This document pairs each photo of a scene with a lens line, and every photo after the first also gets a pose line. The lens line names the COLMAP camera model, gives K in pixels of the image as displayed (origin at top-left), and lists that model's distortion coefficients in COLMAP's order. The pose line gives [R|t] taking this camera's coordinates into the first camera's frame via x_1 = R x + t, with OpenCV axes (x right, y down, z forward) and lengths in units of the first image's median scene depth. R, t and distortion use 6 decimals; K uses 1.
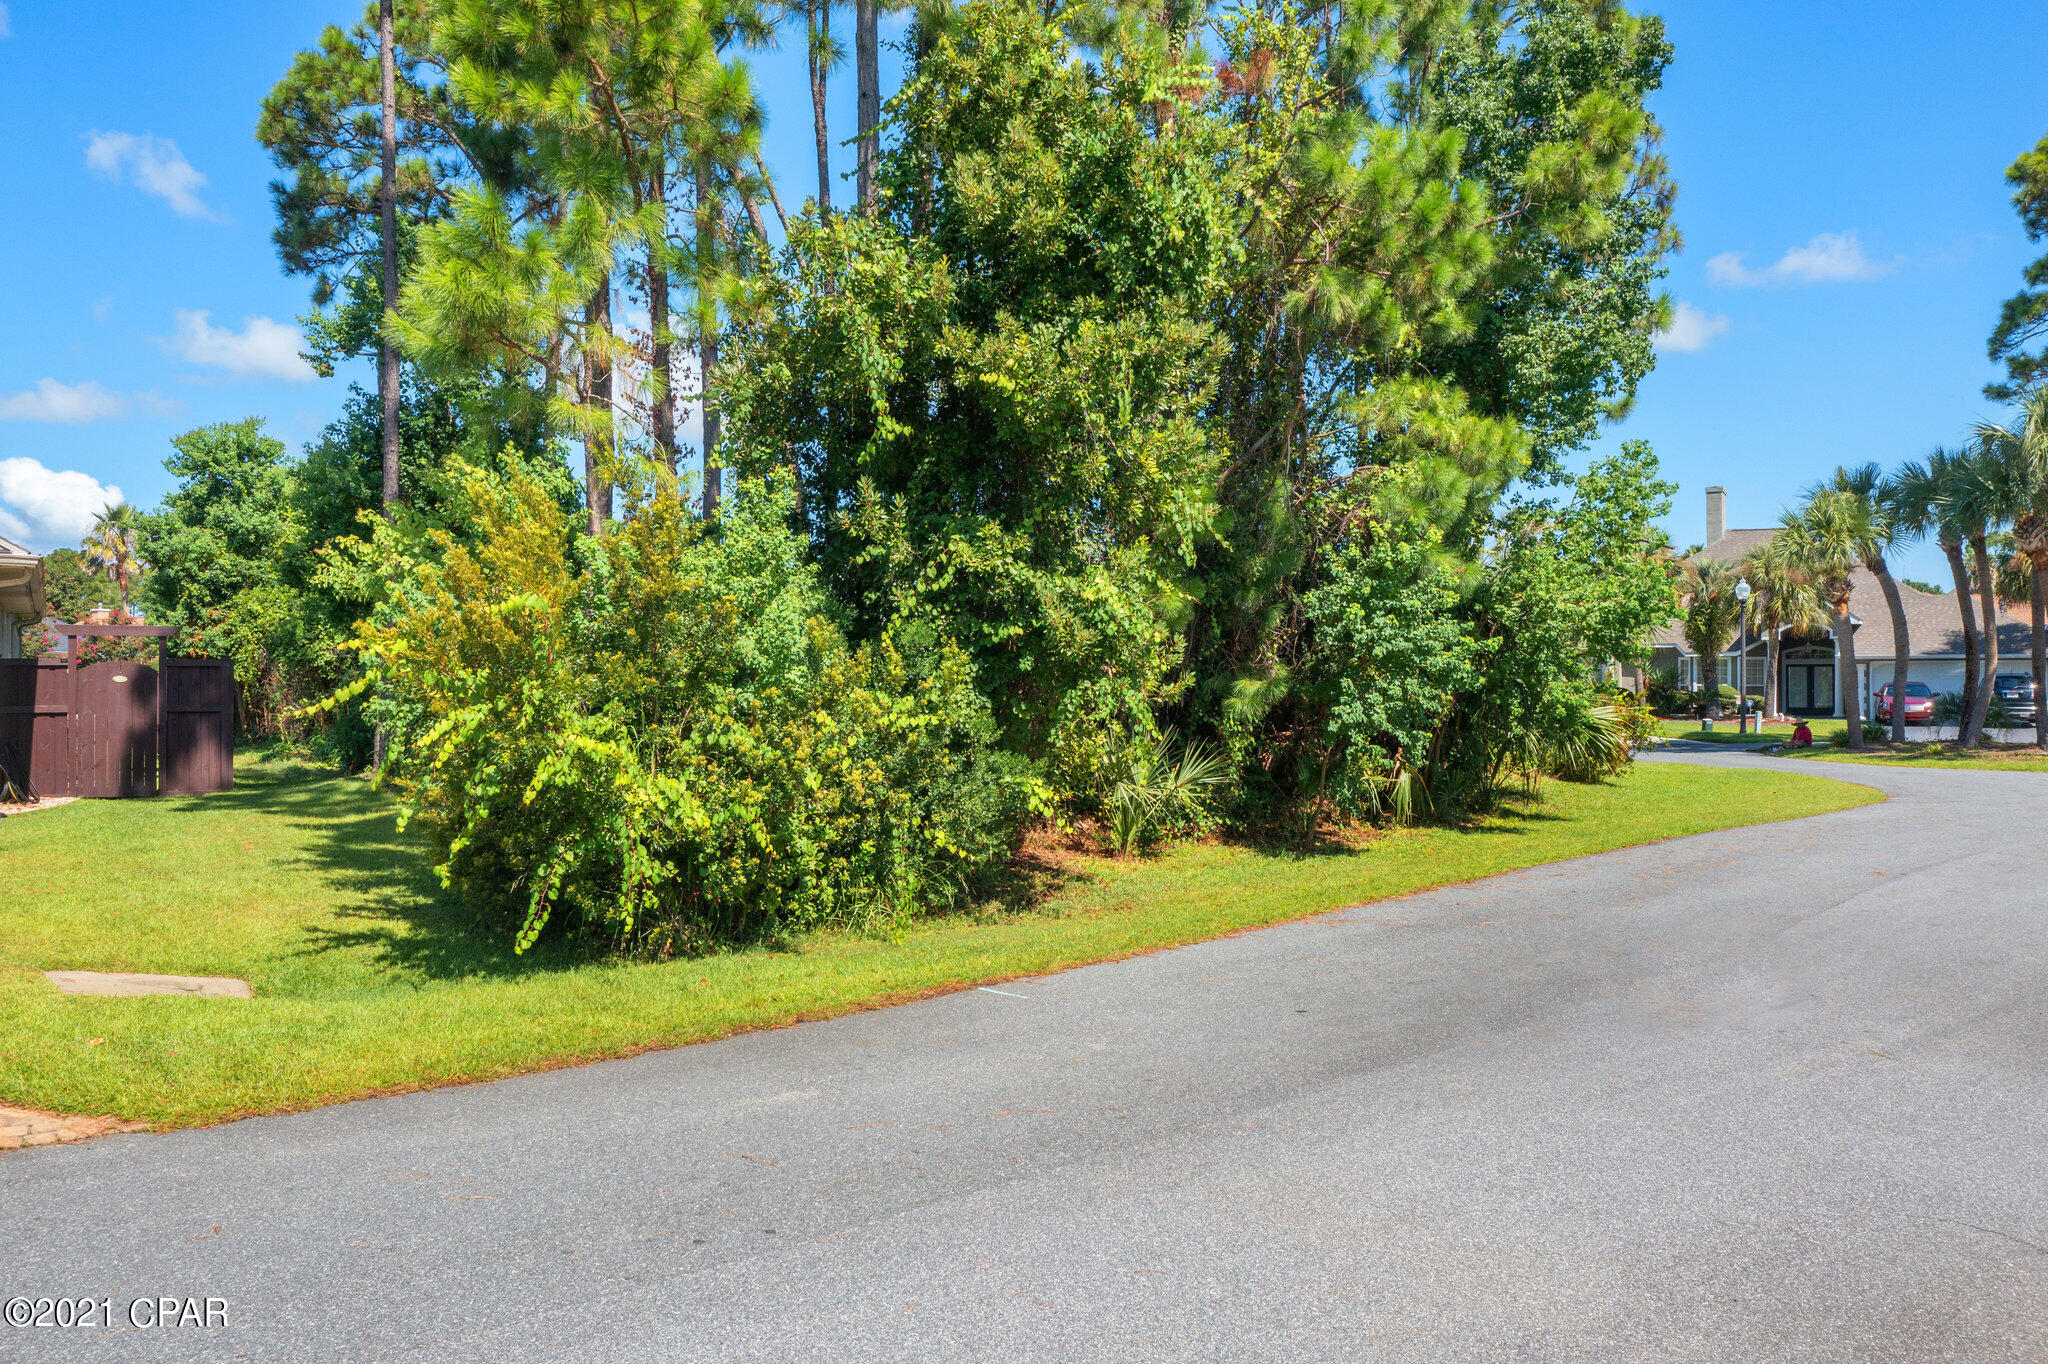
lens RADIAL K [[1631.3, 0, 1026.1], [0, 1631.3, 678.8], [0, 0, 1]] dist [-0.007879, -0.009723]
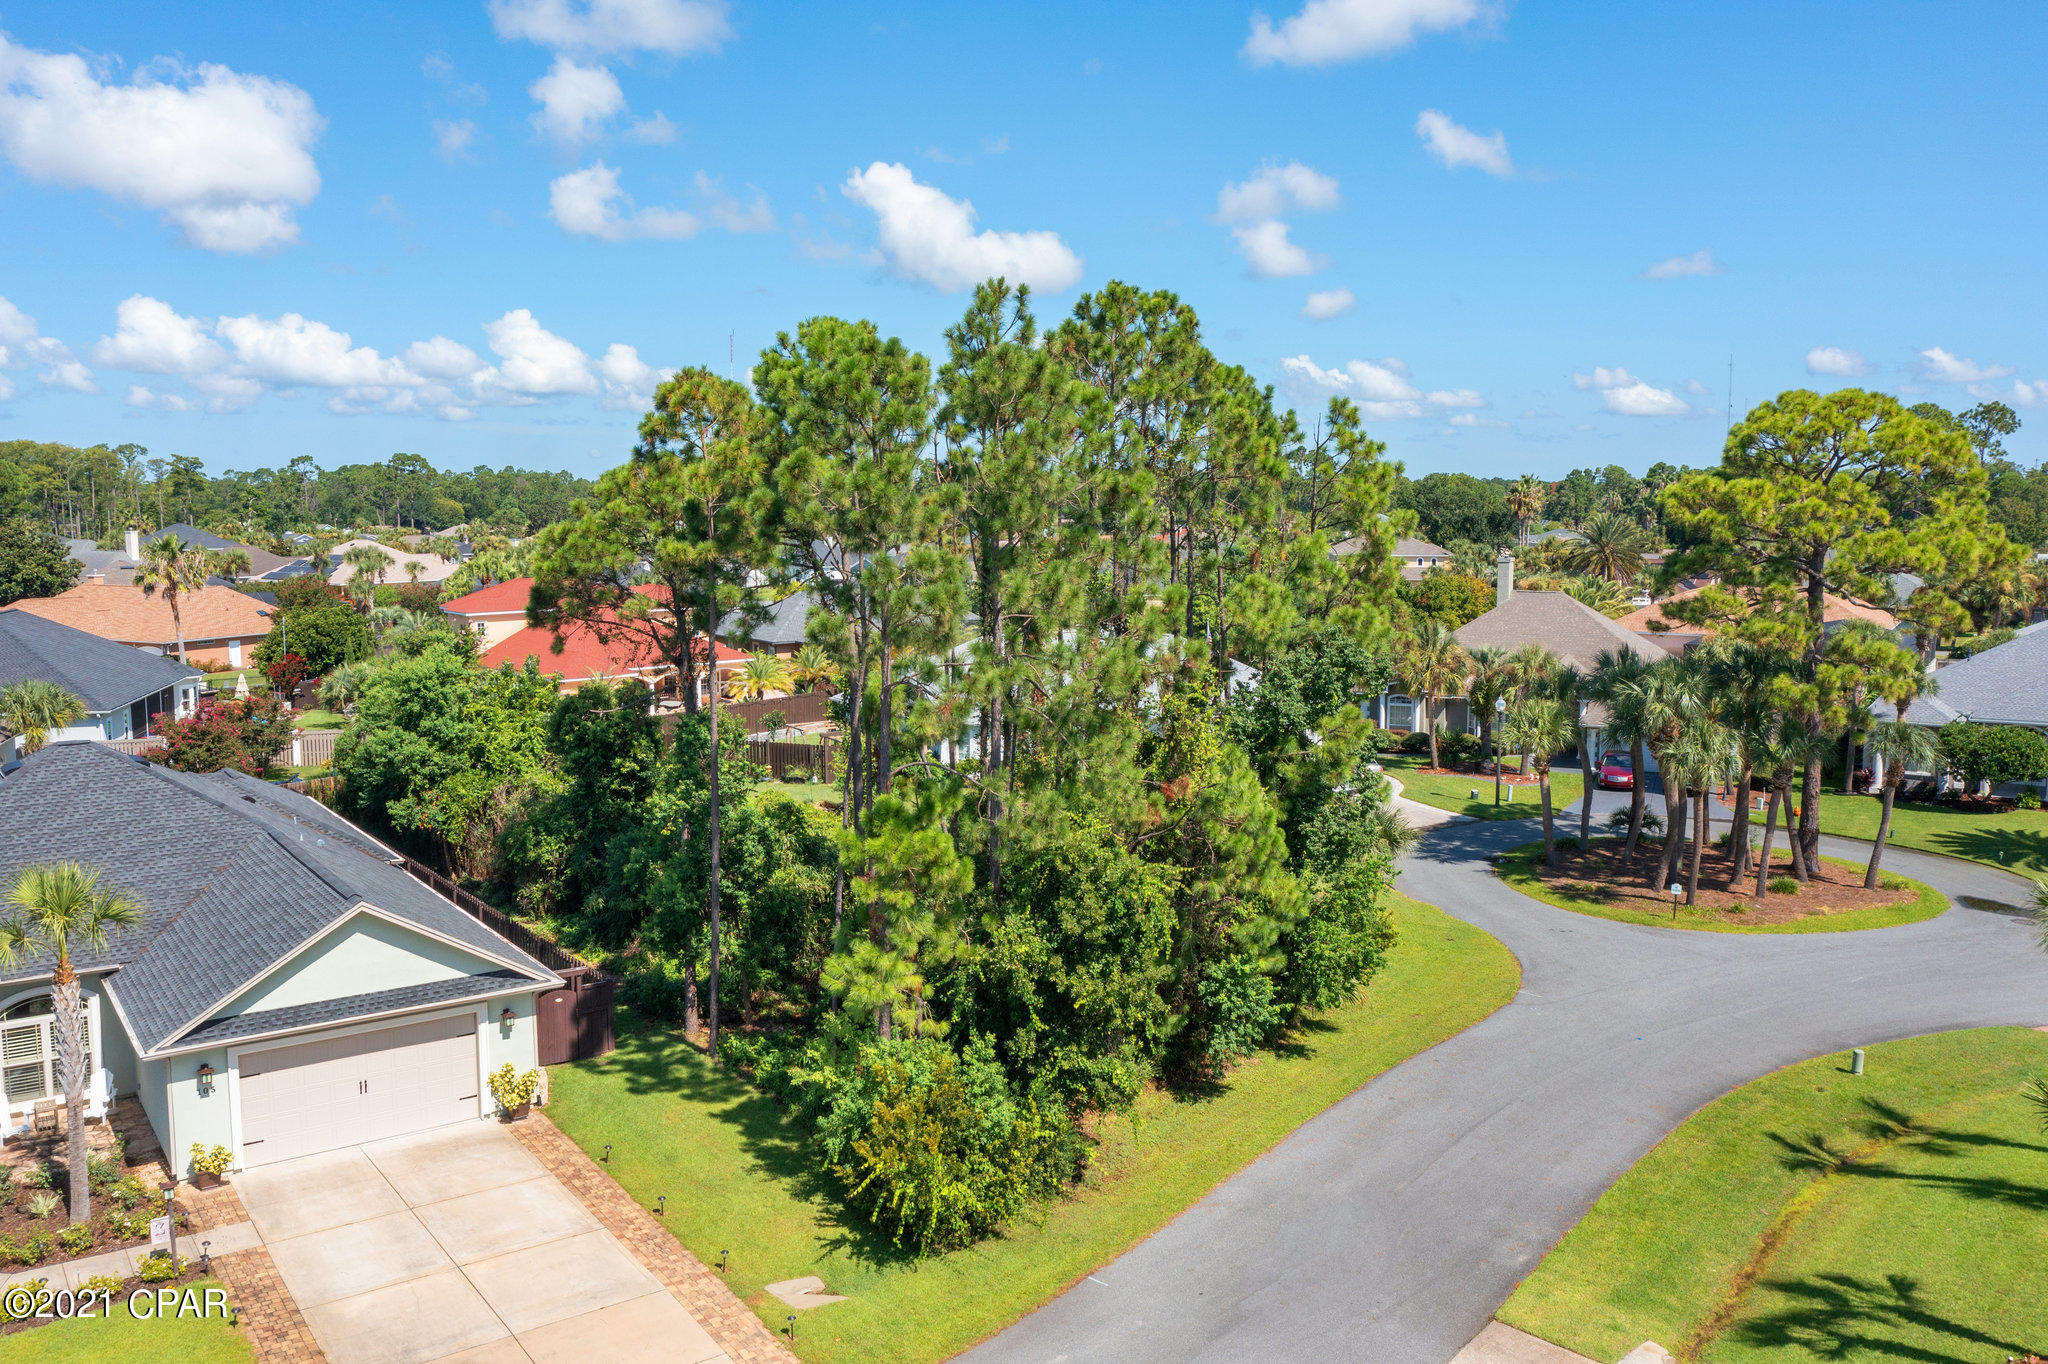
lens RADIAL K [[1631.3, 0, 1036.2], [0, 1631.3, 686.4], [0, 0, 1]] dist [-0.007879, -0.009723]
pose [[0.996585, -0.018349, 0.080509, -0.169219], [0.008261, 0.992262, 0.123884, -0.601224], [-0.082160, -0.122796, 0.989025, -0.857502]]
